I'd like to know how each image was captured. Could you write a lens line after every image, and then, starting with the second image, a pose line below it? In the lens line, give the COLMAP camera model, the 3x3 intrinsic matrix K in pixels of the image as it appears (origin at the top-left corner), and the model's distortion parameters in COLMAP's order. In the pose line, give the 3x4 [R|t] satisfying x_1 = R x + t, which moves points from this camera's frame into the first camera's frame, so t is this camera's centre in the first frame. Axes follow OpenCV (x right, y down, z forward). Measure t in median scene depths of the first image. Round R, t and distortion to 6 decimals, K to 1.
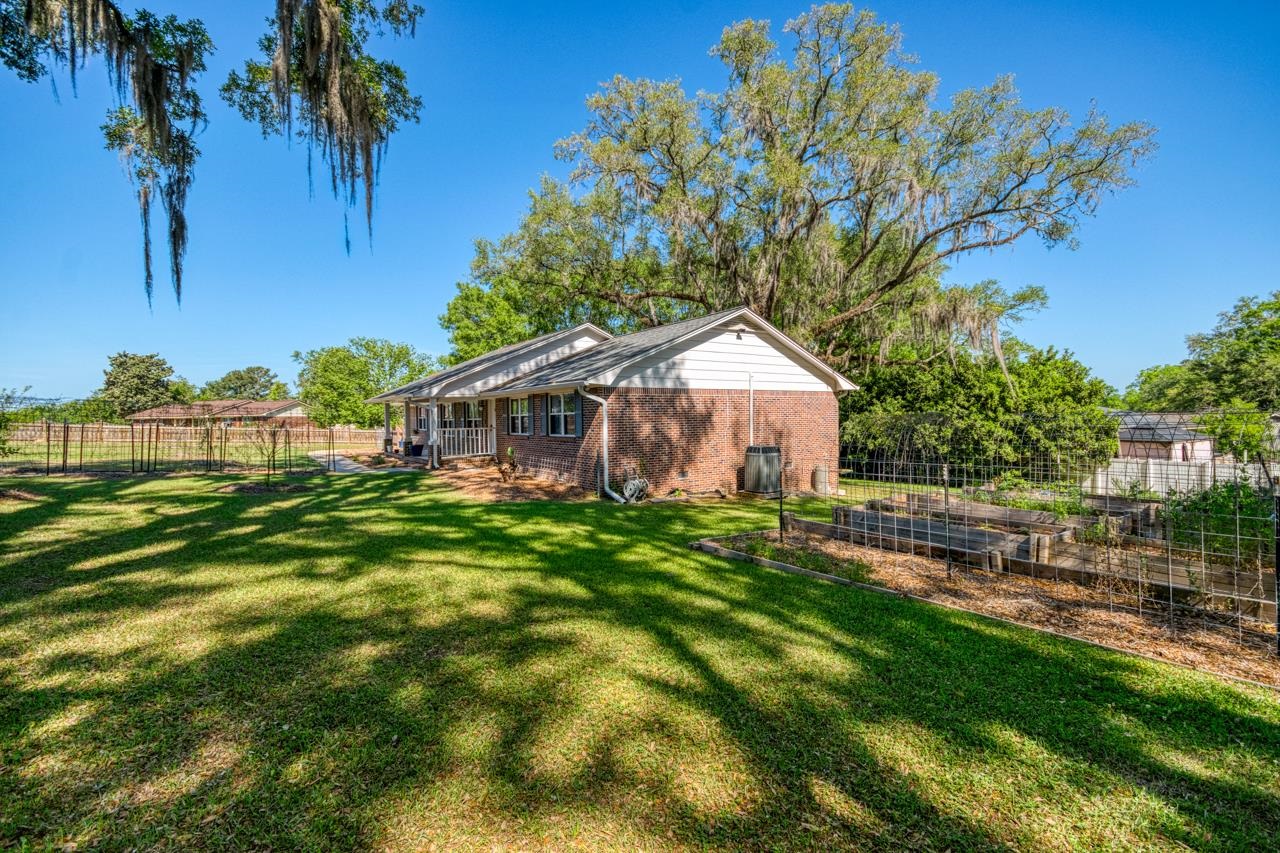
lens RADIAL K [[556.9, 0, 641.5], [0, 556.9, 414.5], [0, 0, 1]] dist [0.000845, -0.000269]
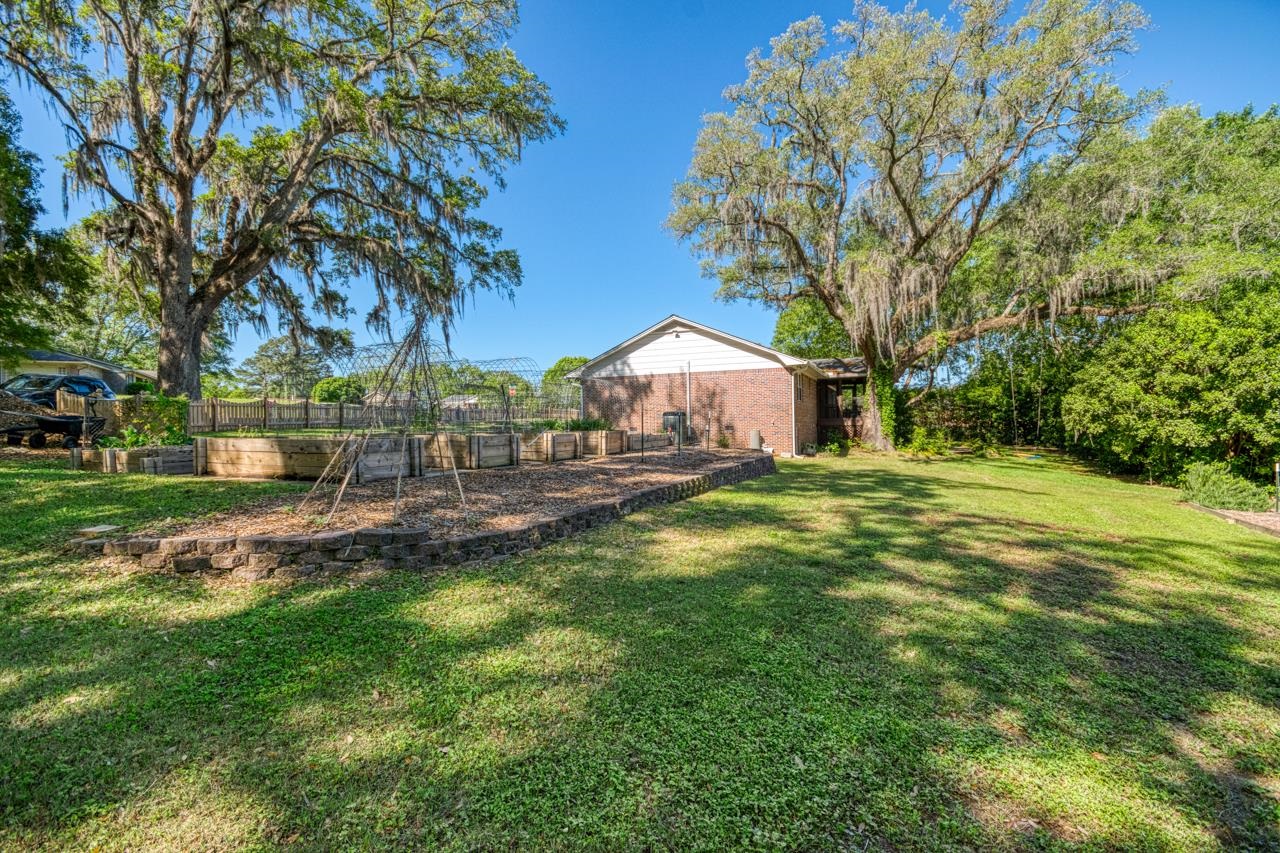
lens RADIAL K [[550.0, 0, 643.6], [0, 550.0, 411.2], [0, 0, 1]] dist [0.001373, 0.000288]
pose [[0.524500, -0.011435, -0.851333, 1.059134], [0.011647, 0.999913, -0.006256, 0.047646], [0.851331, -0.006634, 0.524588, 0.149456]]
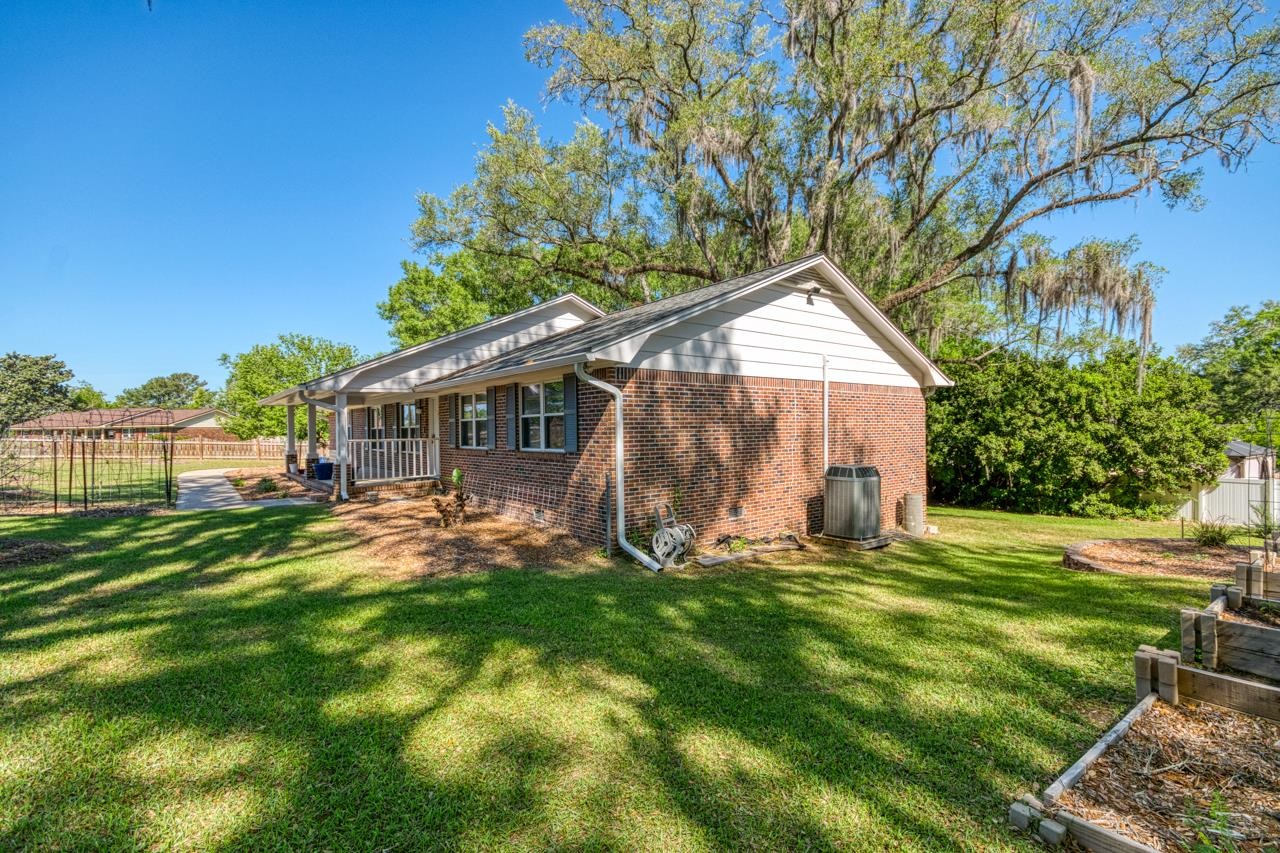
lens RADIAL K [[565.0, 0, 640.0], [0, 565.0, 426.5], [0, 0, 1]] dist [0.012196, -0.008255]
pose [[0.998271, 0.001742, 0.058748, -0.052625], [-0.001620, 0.999996, -0.002115, 0.009351], [-0.058752, 0.002016, 0.998271, 0.272203]]
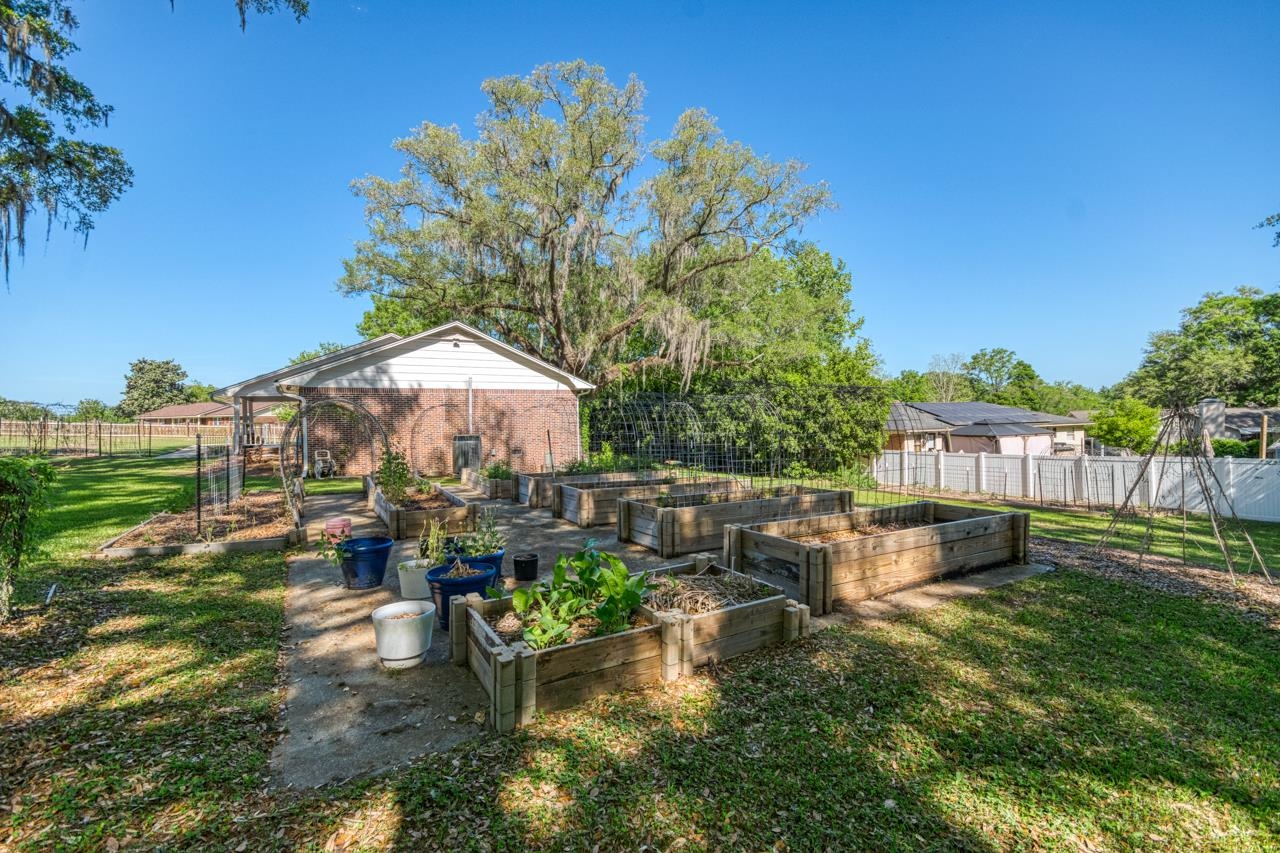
lens RADIAL K [[550.0, 0, 643.6], [0, 550.0, 411.2], [0, 0, 1]] dist [0.001373, 0.000288]
pose [[0.998099, -0.003265, -0.061552, 0.521893], [0.002864, 0.999974, -0.006601, 0.009875], [0.061571, 0.006412, 0.998082, -0.130549]]
